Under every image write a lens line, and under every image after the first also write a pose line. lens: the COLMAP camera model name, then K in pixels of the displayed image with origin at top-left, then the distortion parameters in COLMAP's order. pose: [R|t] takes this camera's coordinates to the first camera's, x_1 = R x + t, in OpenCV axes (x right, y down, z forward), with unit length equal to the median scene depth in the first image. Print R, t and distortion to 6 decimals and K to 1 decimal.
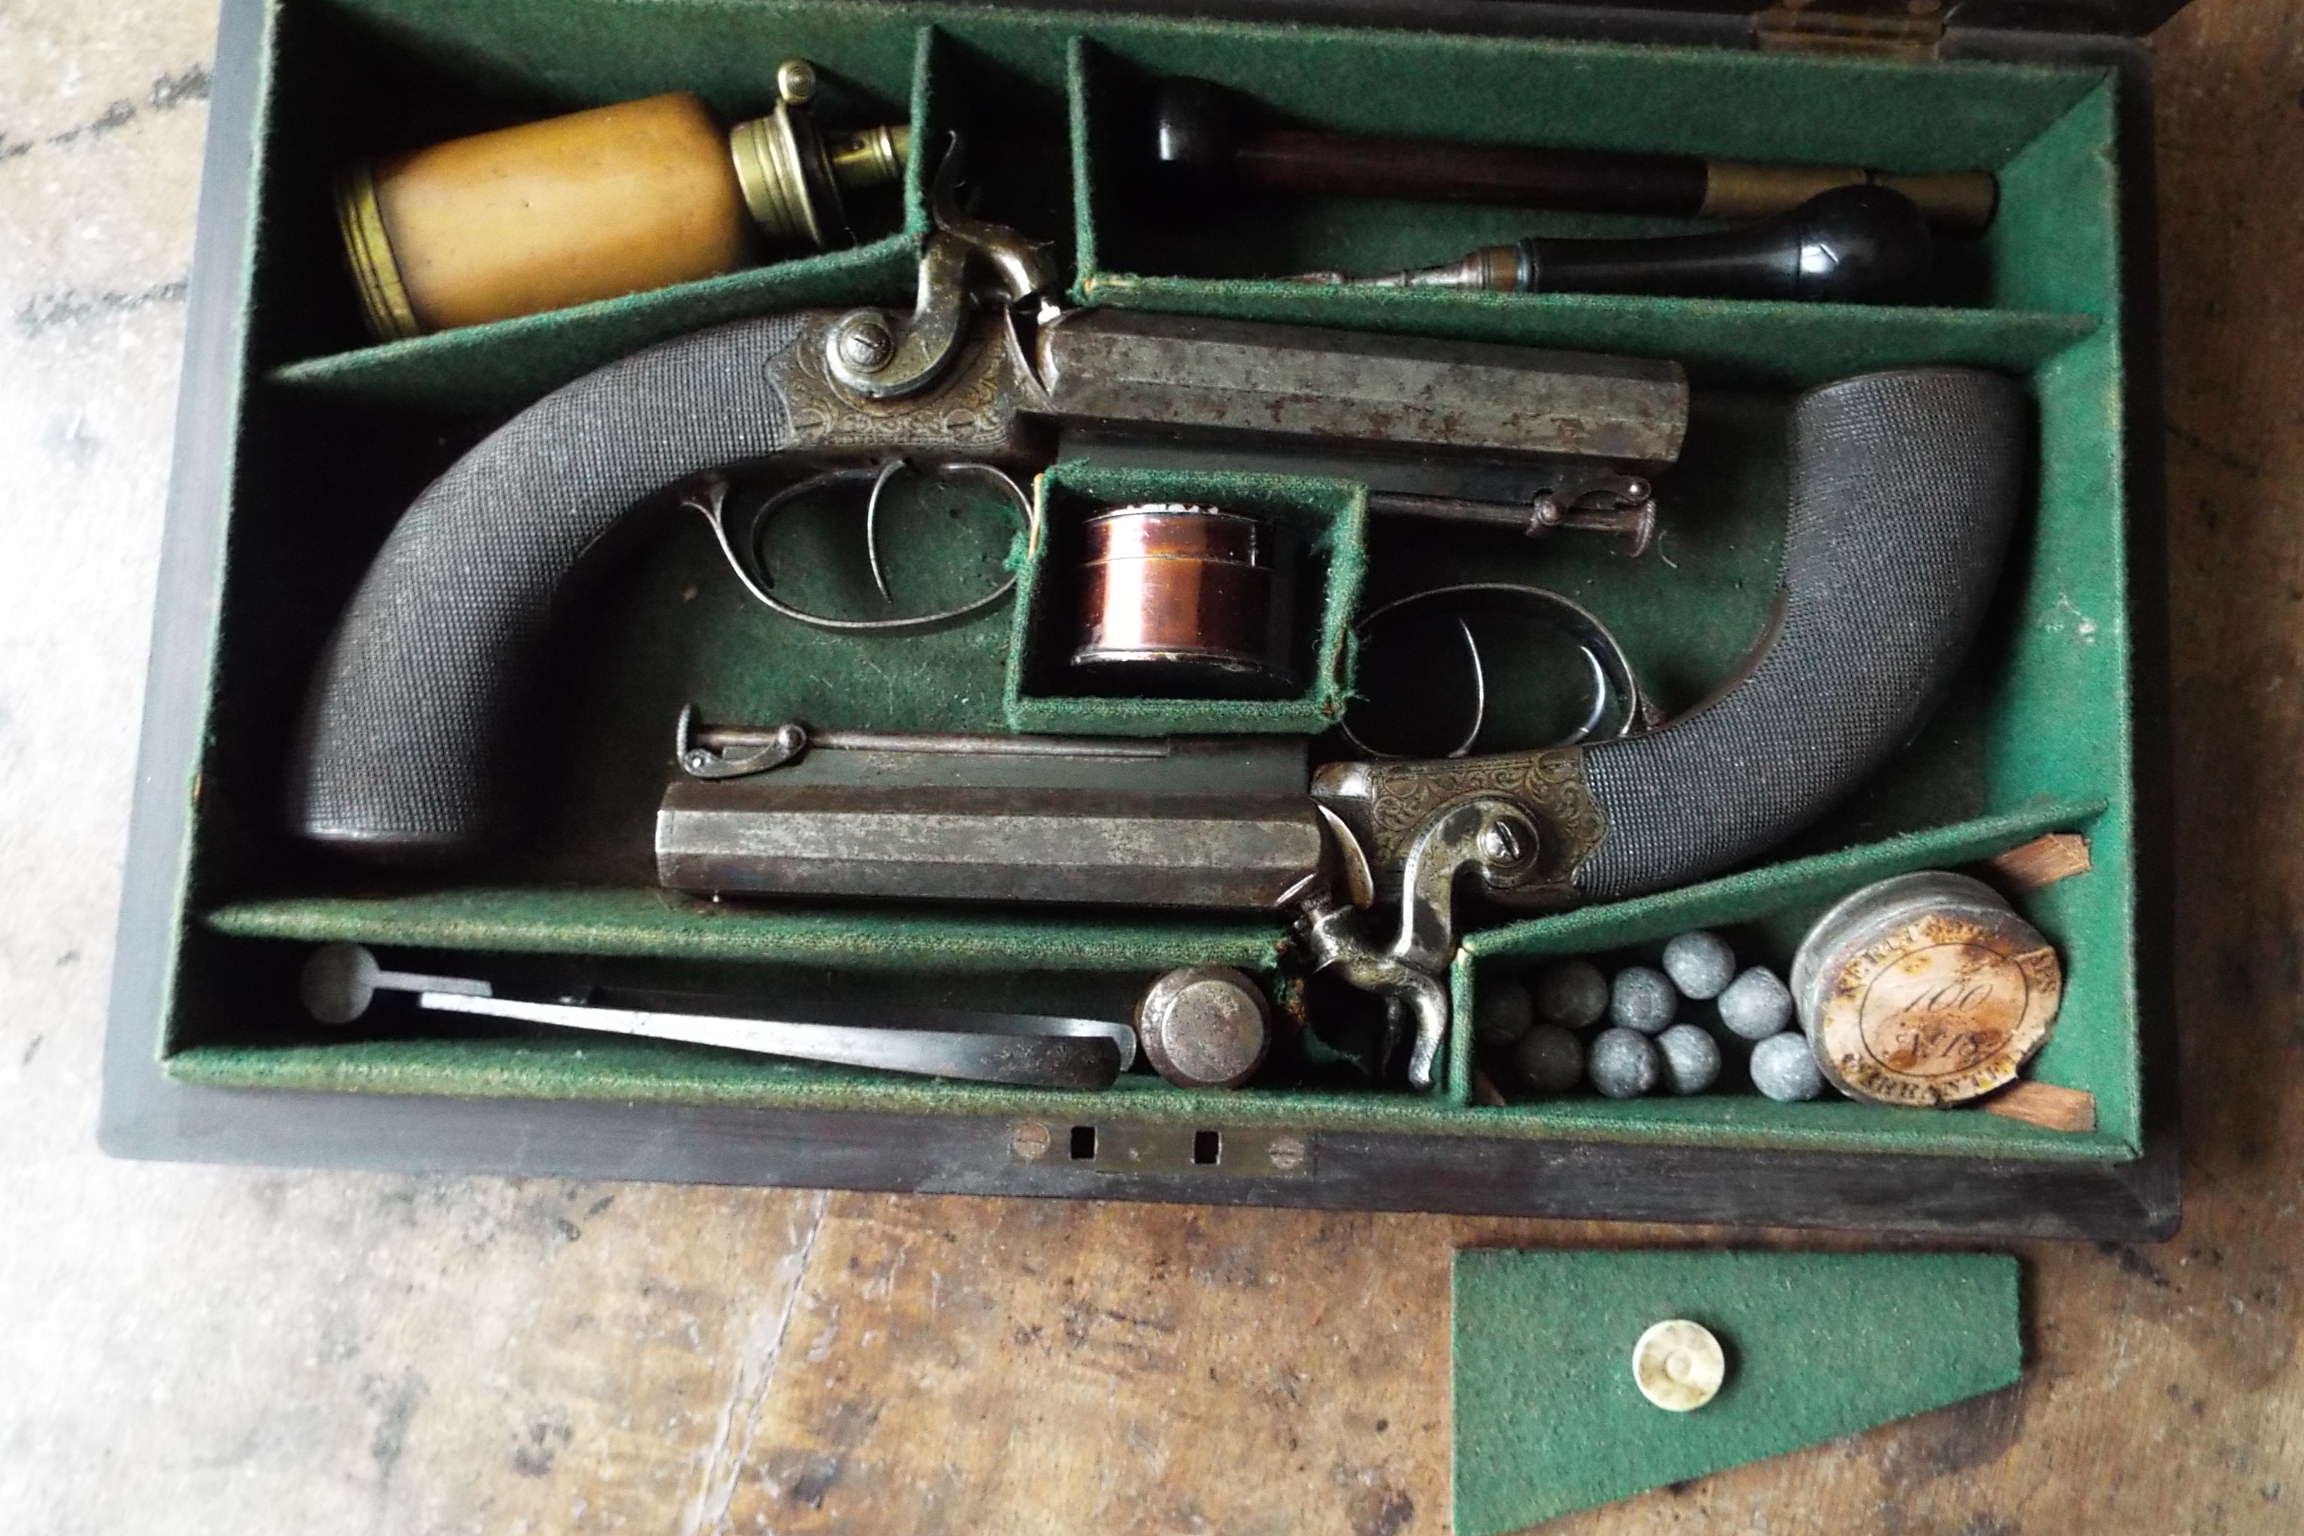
lens RADIAL K [[1676.8, 0, 1149.1], [0, 1676.8, 772.0], [0, 0, 1]] dist [0.031430, -0.002448]
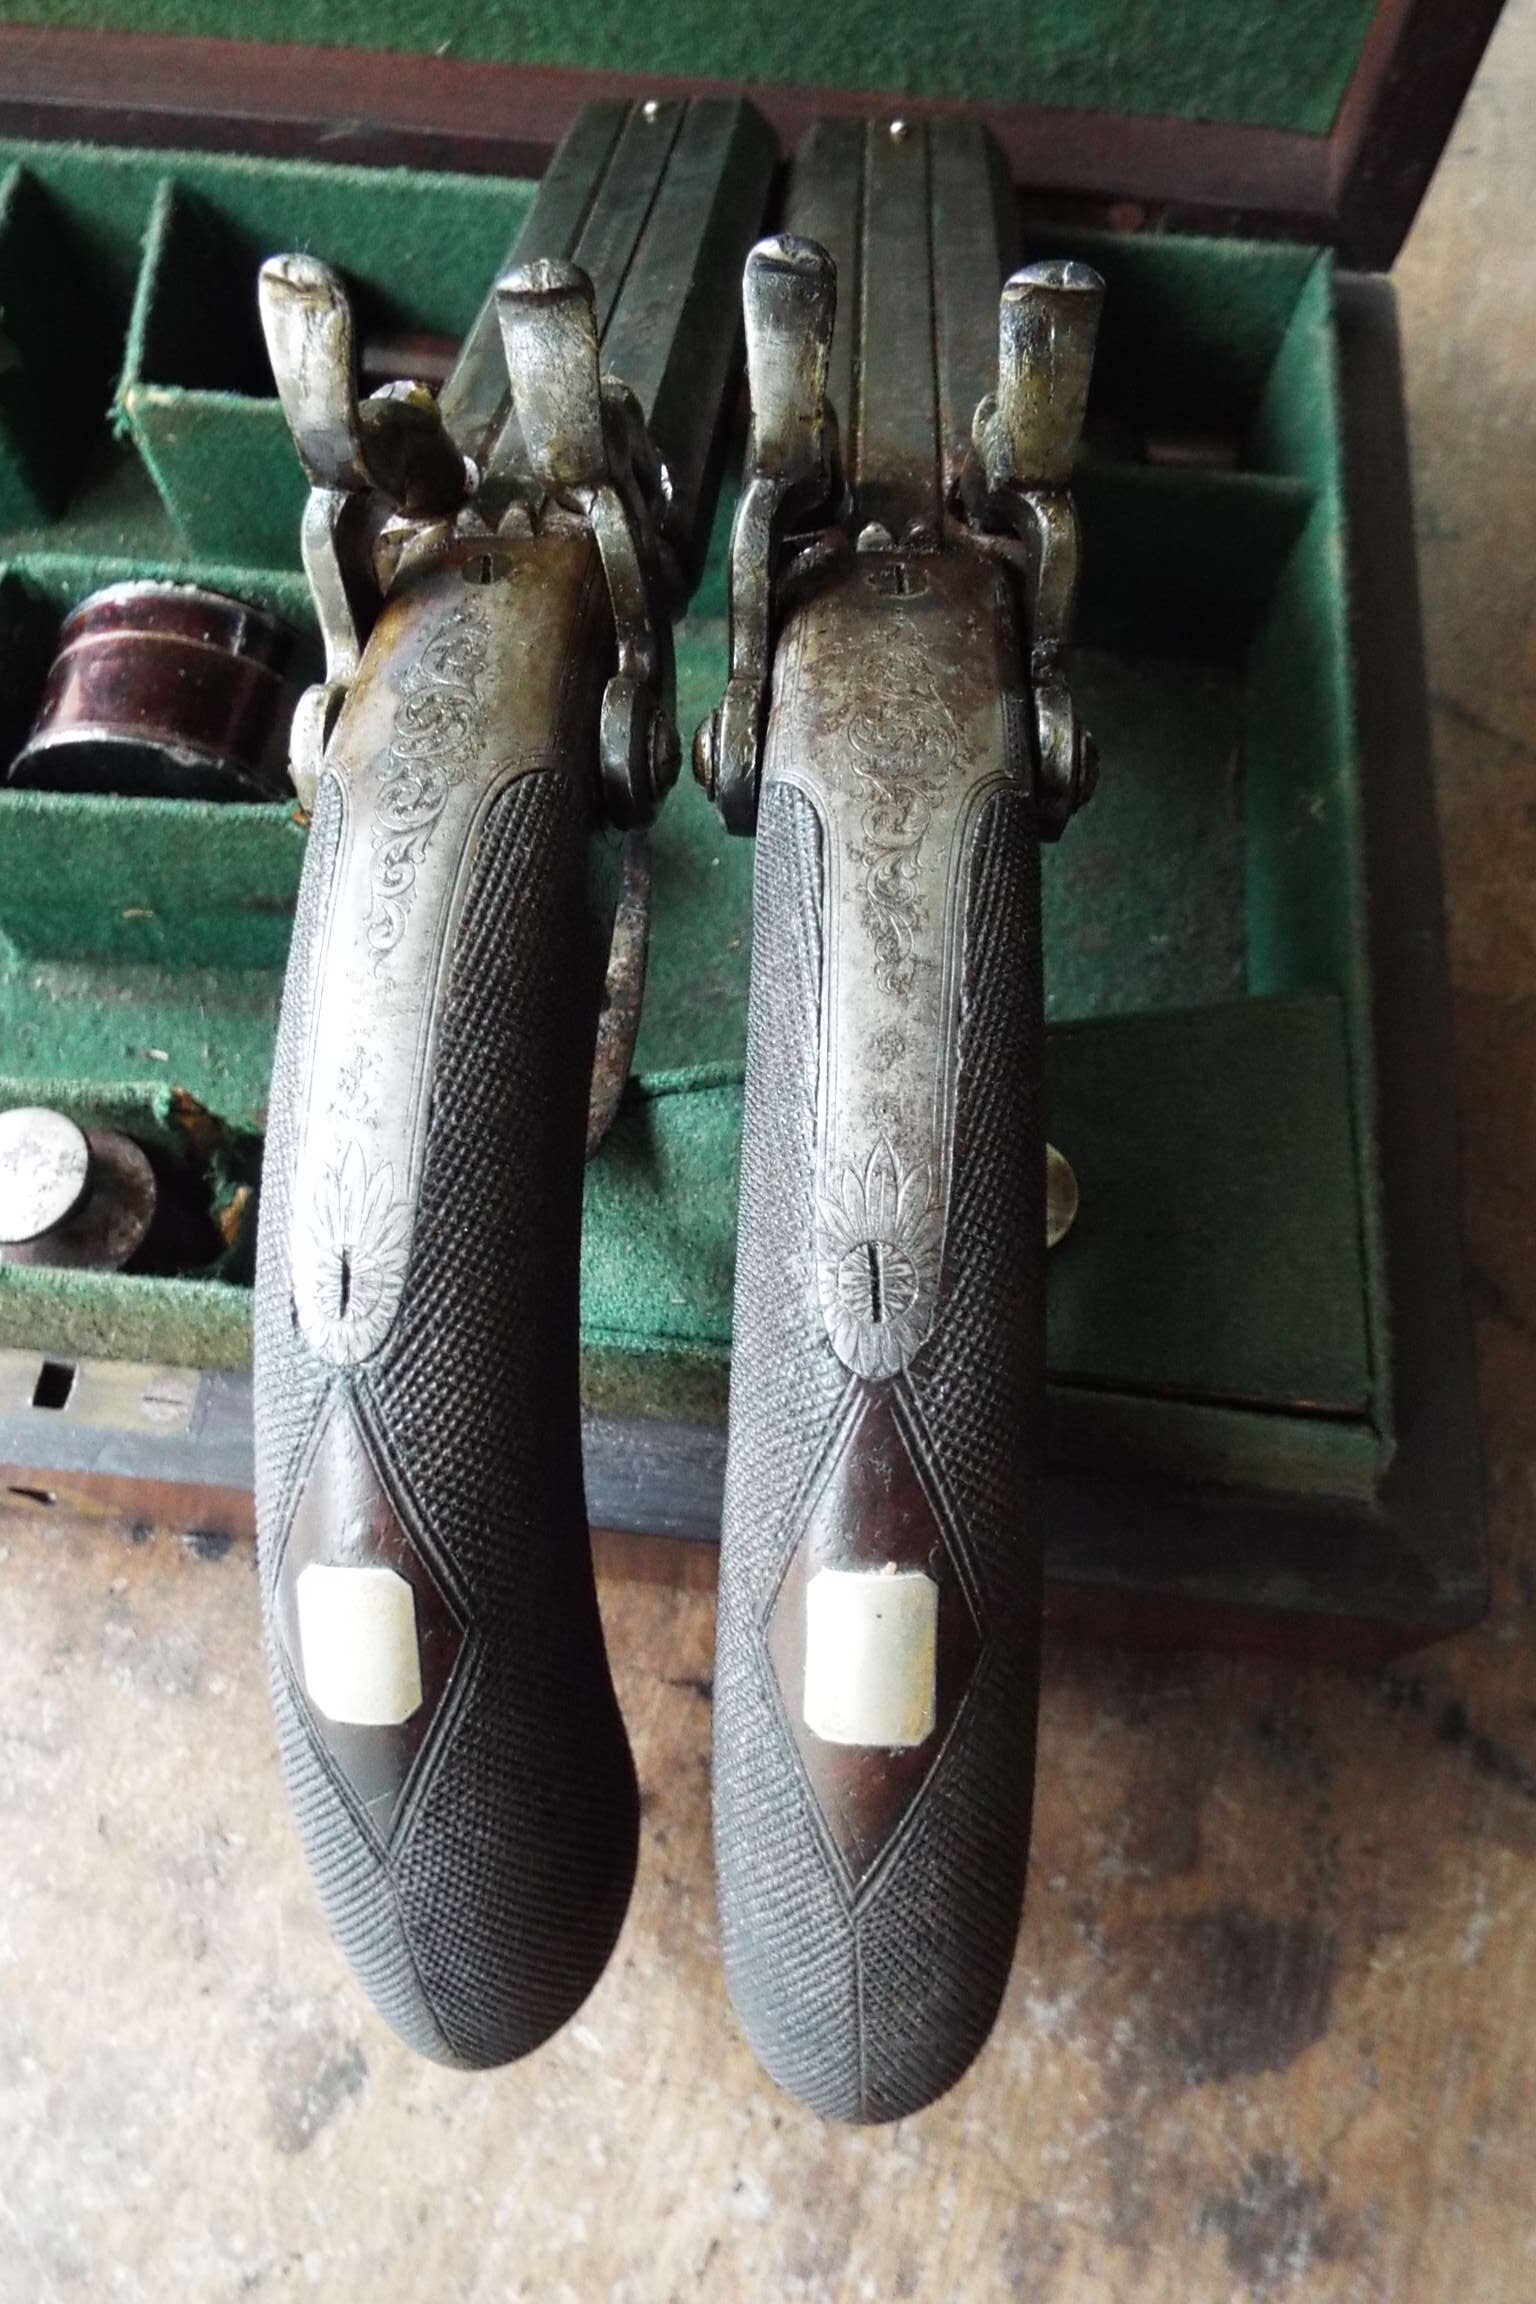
lens RADIAL K [[1676.8, 0, 773.7], [0, 1676.8, 1151.0], [0, 0, 1]] dist [0.031430, -0.002448]
pose [[0.997147, 0.052367, -0.054358, 0.326085], [-0.067004, 0.945694, -0.318077, 0.298700], [0.034749, 0.320812, 0.946505, 0.282769]]
